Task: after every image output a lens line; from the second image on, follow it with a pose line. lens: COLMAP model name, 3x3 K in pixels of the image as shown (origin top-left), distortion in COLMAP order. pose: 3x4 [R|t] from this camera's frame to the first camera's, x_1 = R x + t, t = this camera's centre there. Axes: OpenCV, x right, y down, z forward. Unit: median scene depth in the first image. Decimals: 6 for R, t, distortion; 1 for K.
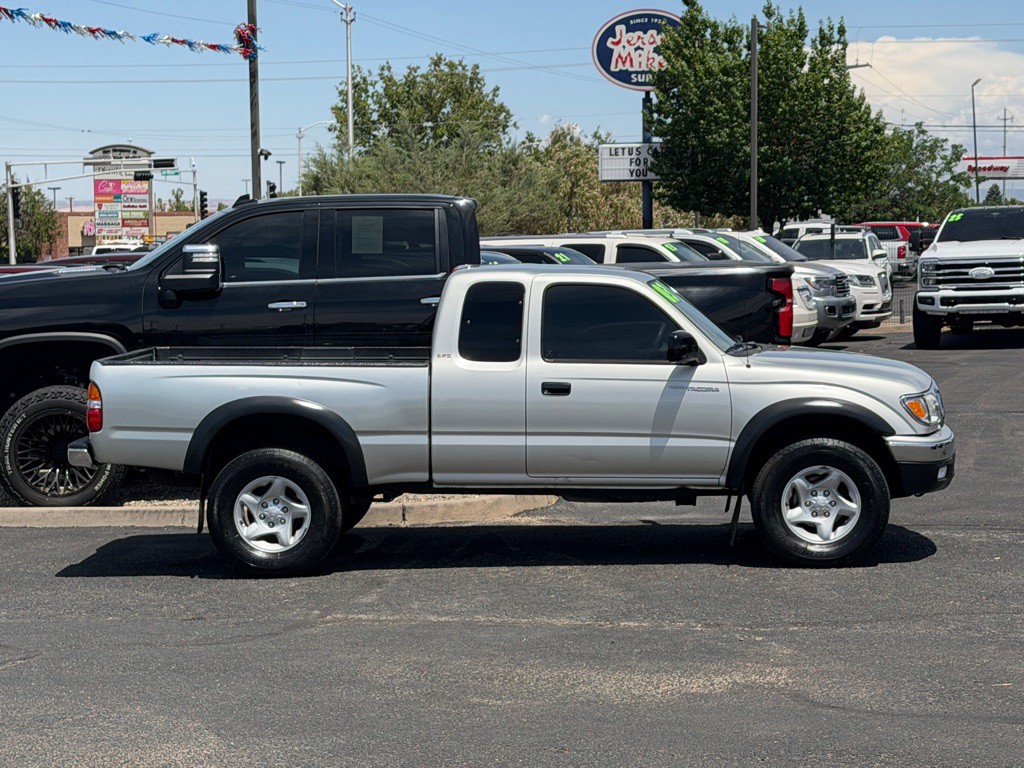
lens RADIAL K [[2244.6, 0, 509.1], [0, 2244.6, 391.7], [0, 0, 1]] dist [0.146862, 0.000000]
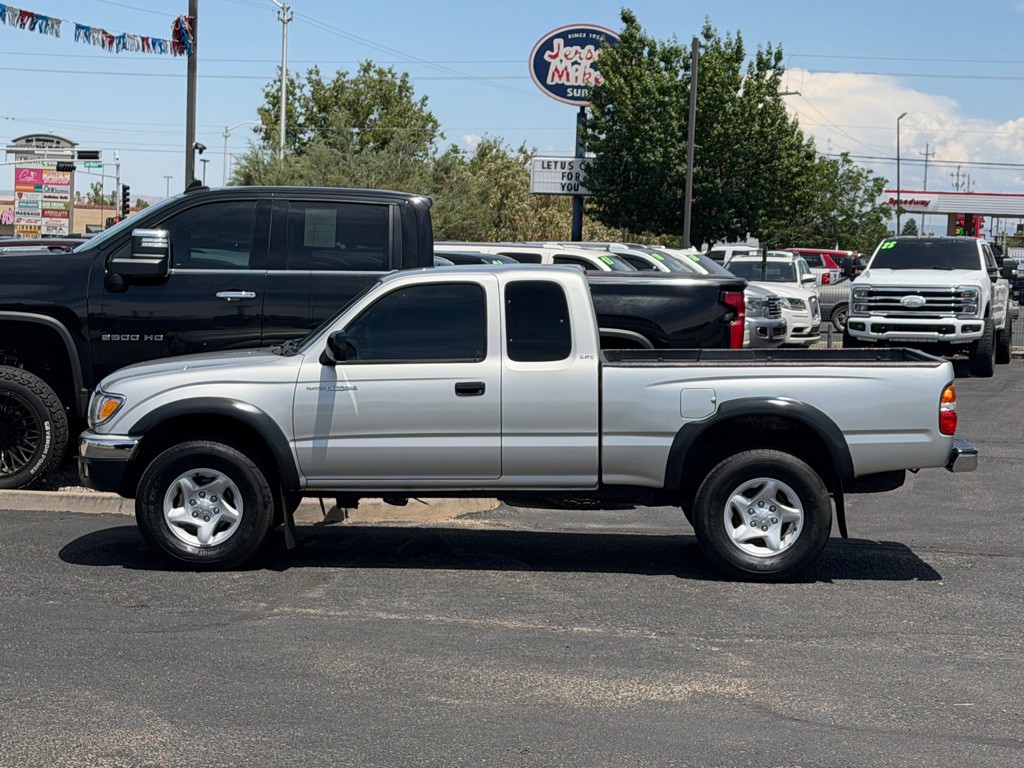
lens RADIAL K [[2244.6, 0, 504.8], [0, 2244.6, 386.0], [0, 0, 1]] dist [0.146862, 0.000000]
pose [[0.998253, 0.046101, 0.036960, -0.015672], [-0.045800, 0.998911, -0.008932, 0.004908], [-0.037331, 0.007224, 0.999277, 0.009722]]
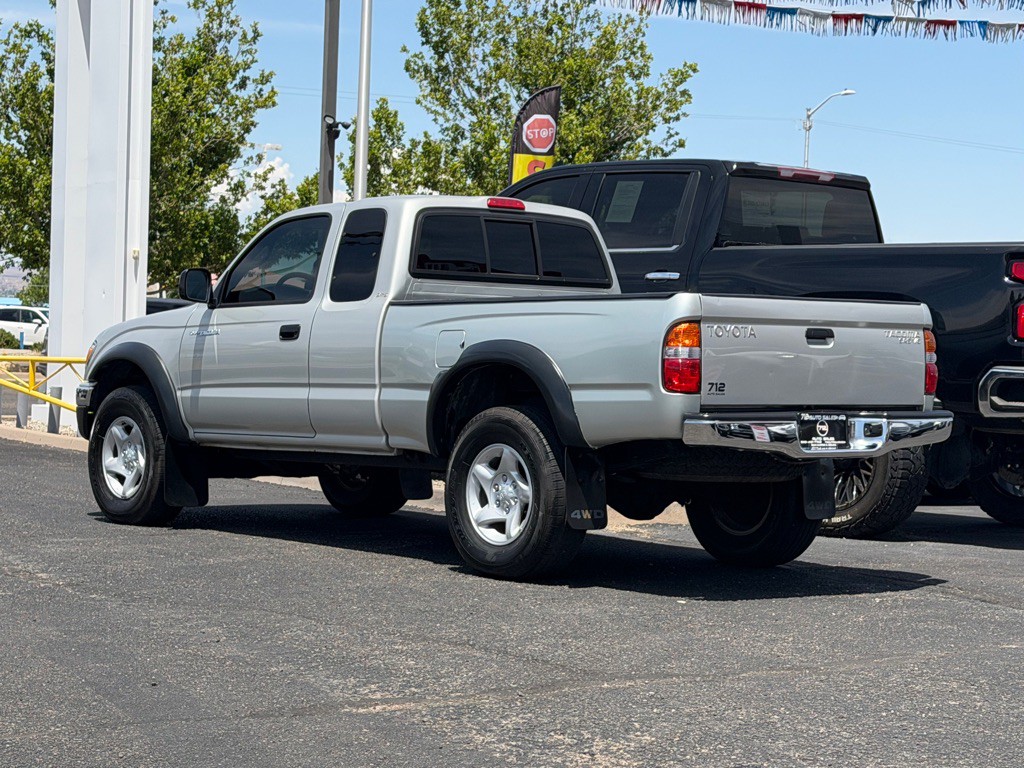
lens RADIAL K [[2244.6, 0, 512.0], [0, 2244.6, 384.7], [0, 0, 1]] dist [0.146862, 0.000000]
pose [[0.683571, 0.060803, -0.727347, 0.561853], [-0.102188, 0.994682, -0.012887, 0.017562], [0.722695, 0.083135, 0.686149, 0.379069]]
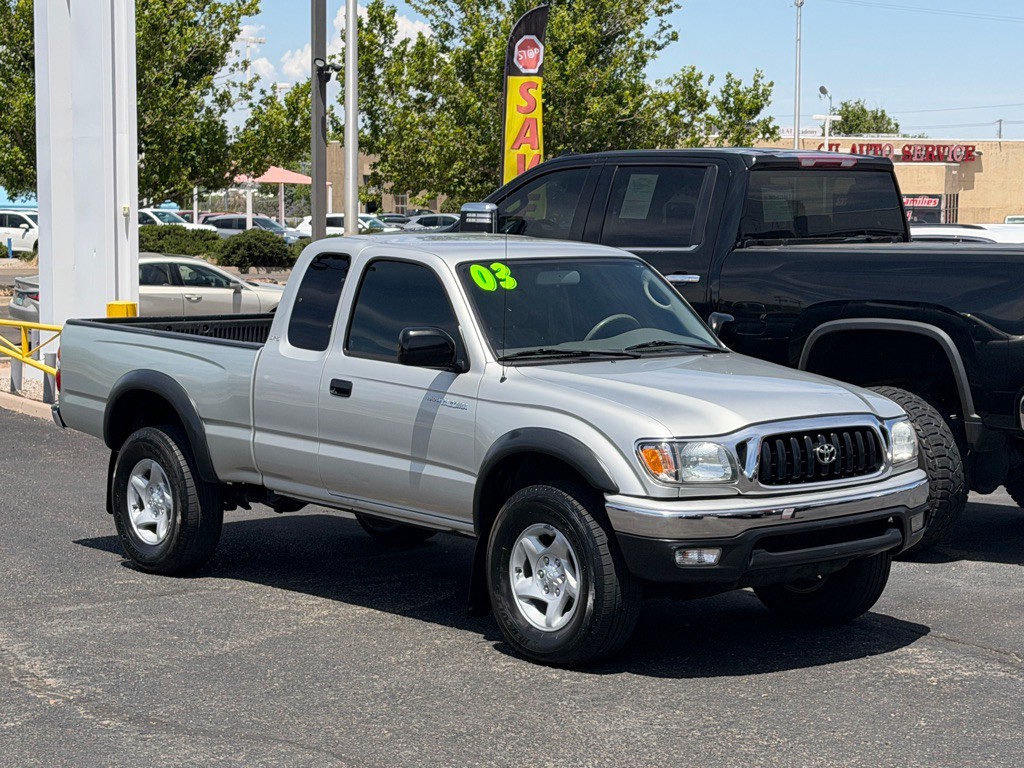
lens RADIAL K [[2244.6, 0, 513.4], [0, 2244.6, 381.9], [0, 0, 1]] dist [0.146862, 0.000000]
pose [[0.688770, 0.082041, -0.720323, 0.526429], [-0.070565, 0.996445, 0.046015, -0.036948], [0.721538, 0.019136, 0.692111, 0.393913]]
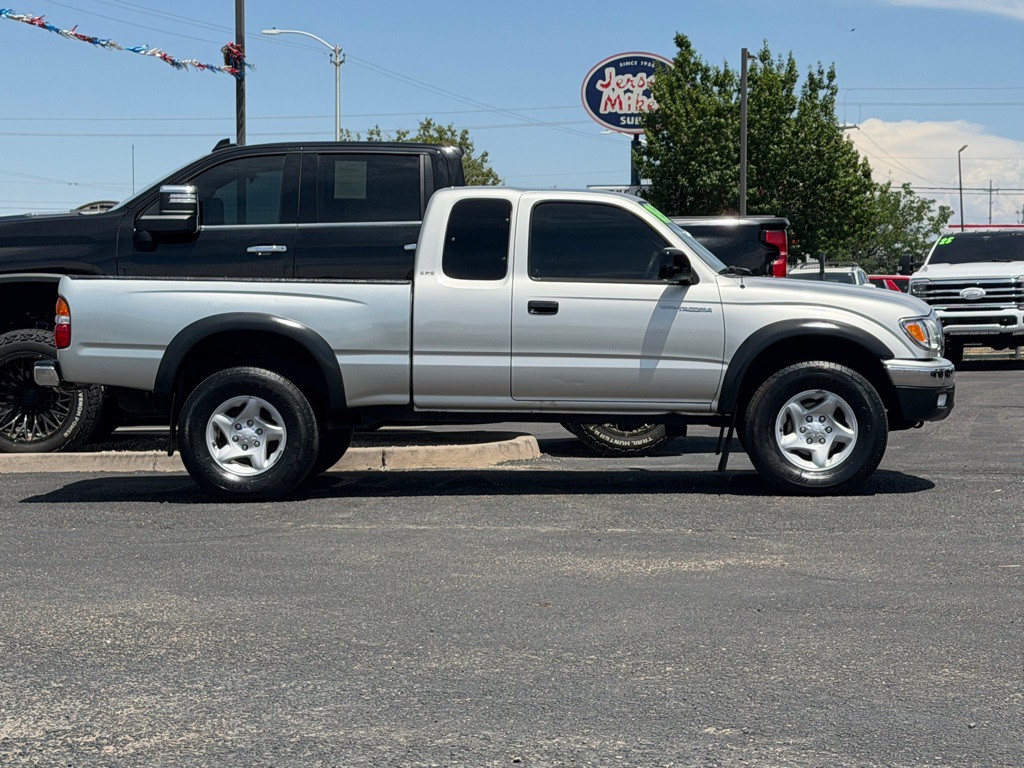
lens RADIAL K [[2244.6, 0, 516.5], [0, 2244.6, 381.9], [0, 0, 1]] dist [0.146862, 0.000000]
pose [[0.999871, 0.012911, 0.009548, 0.000598], [-0.012540, 0.999201, -0.037946, 0.054651], [-0.010031, 0.037822, 0.999234, 0.031002]]
